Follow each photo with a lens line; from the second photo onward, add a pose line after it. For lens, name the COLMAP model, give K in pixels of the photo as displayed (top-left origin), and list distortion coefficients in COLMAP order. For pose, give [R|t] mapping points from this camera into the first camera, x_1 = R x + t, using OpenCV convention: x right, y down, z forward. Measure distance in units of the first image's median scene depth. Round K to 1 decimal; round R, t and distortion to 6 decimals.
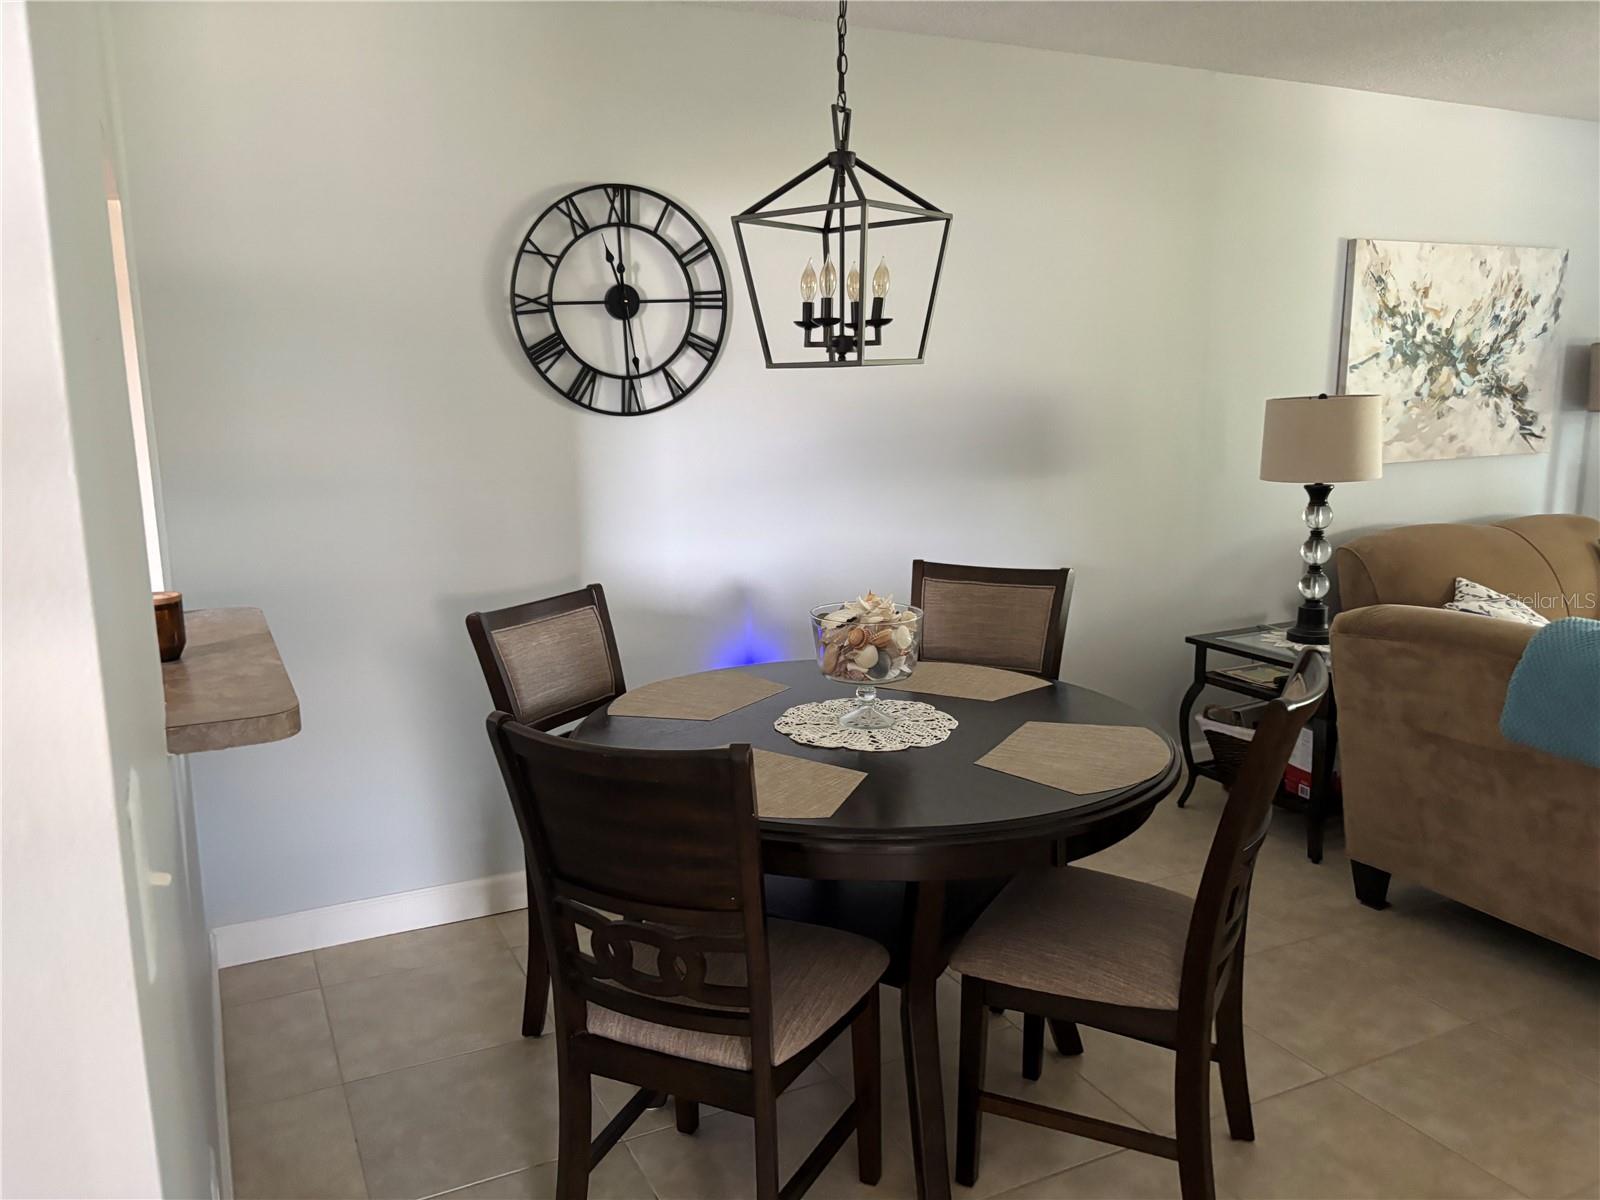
lens RADIAL K [[1192.0, 0, 800.0], [0, 1192.0, 600.0], [0, 0, 1]] dist [0.058016, -0.086163]
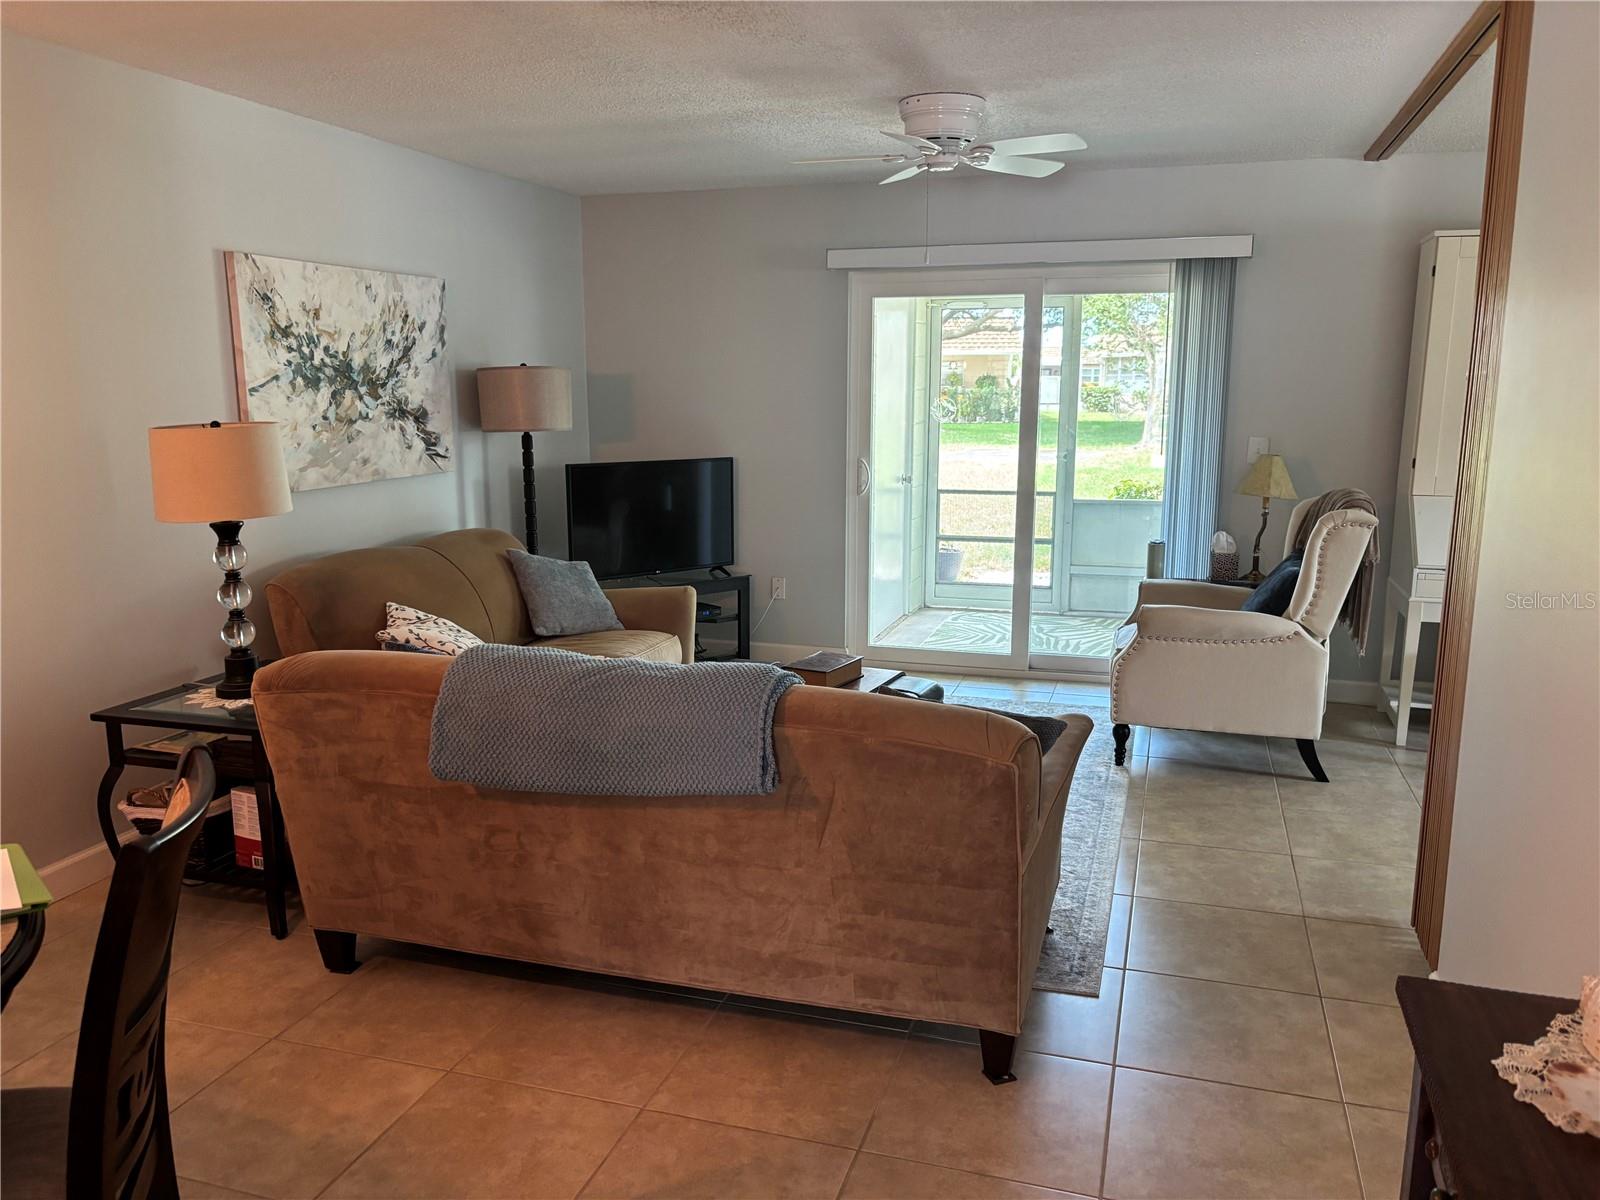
lens RADIAL K [[1227.0, 0, 792.2], [0, 1227.0, 607.4], [0, 0, 1]] dist [0.019659, 0.005600]
pose [[0.690088, -0.121135, 0.713516, 0.044622], [0.127759, 0.990800, 0.044646, -0.015353], [-0.712360, 0.060348, 0.699215, 0.042644]]
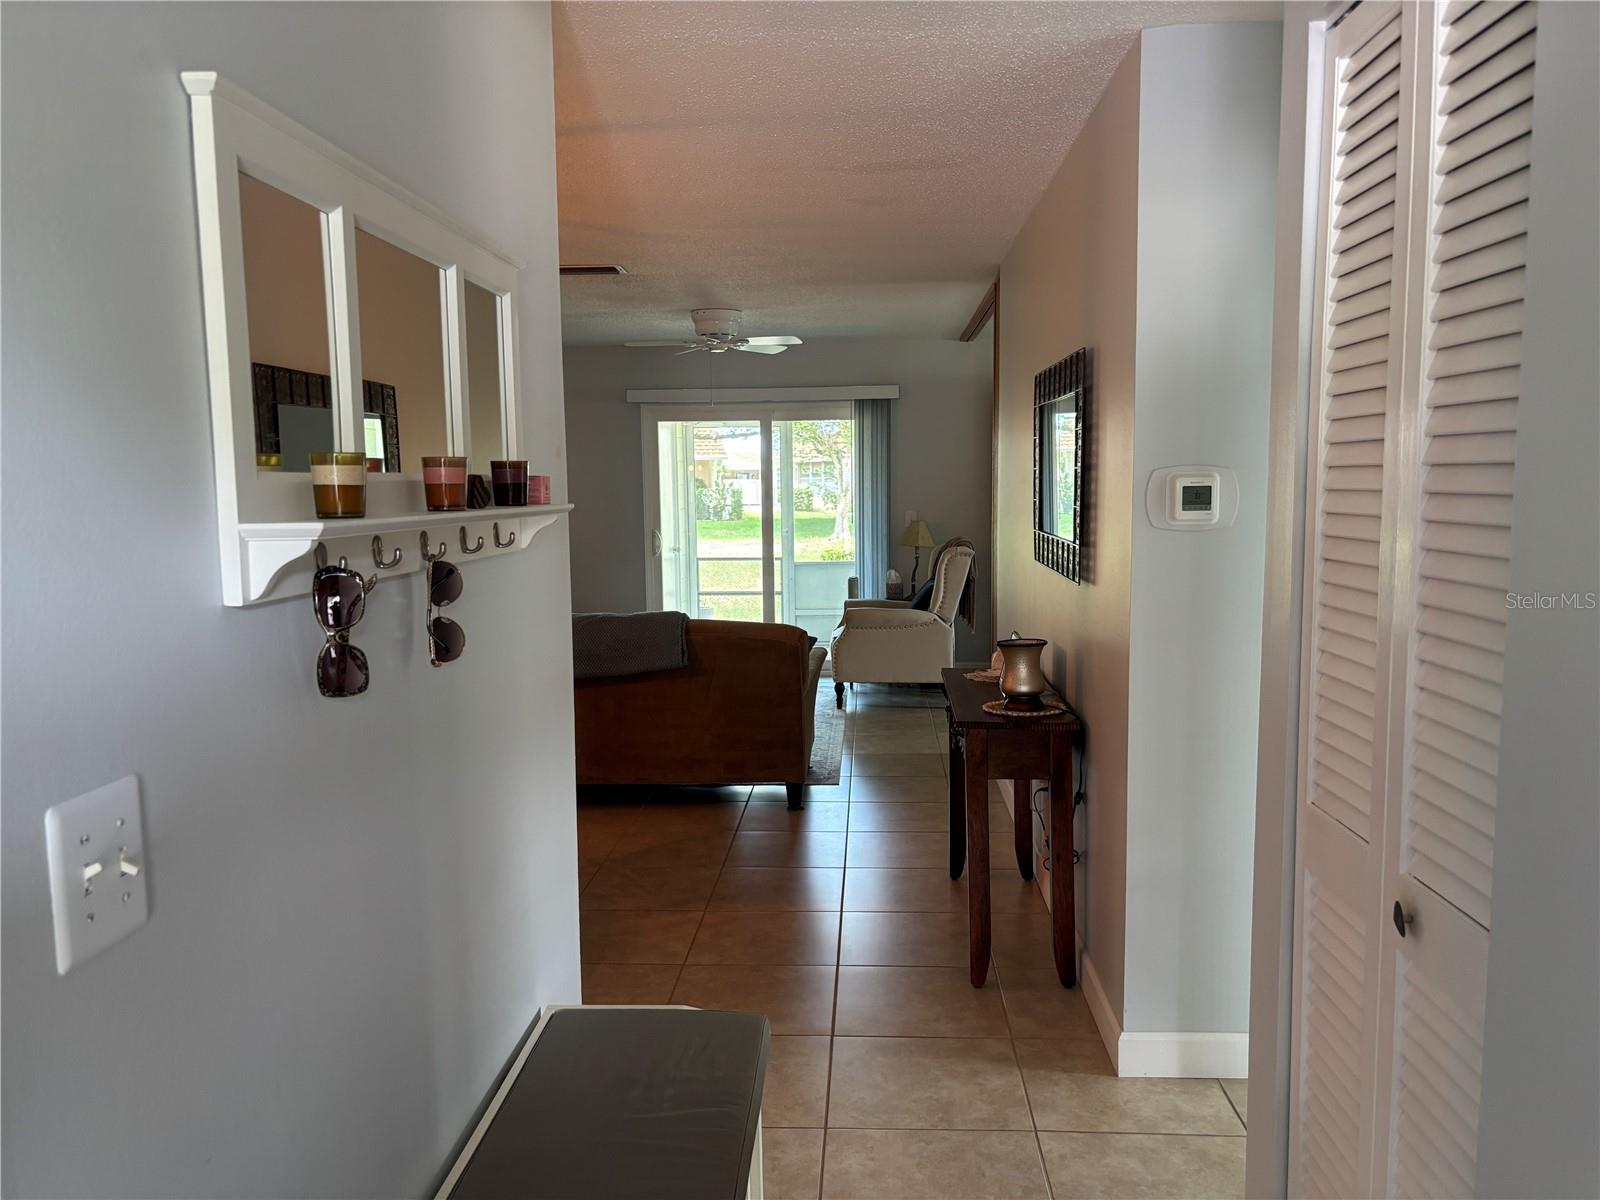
lens RADIAL K [[1192.0, 0, 800.0], [0, 1192.0, 600.0], [0, 0, 1]] dist [0.058016, -0.086163]
pose [[0.491503, -0.079242, 0.867263, -0.440633], [0.167579, 0.985846, -0.004895, 0.046740], [-0.854600, 0.147741, 0.497826, -0.194326]]
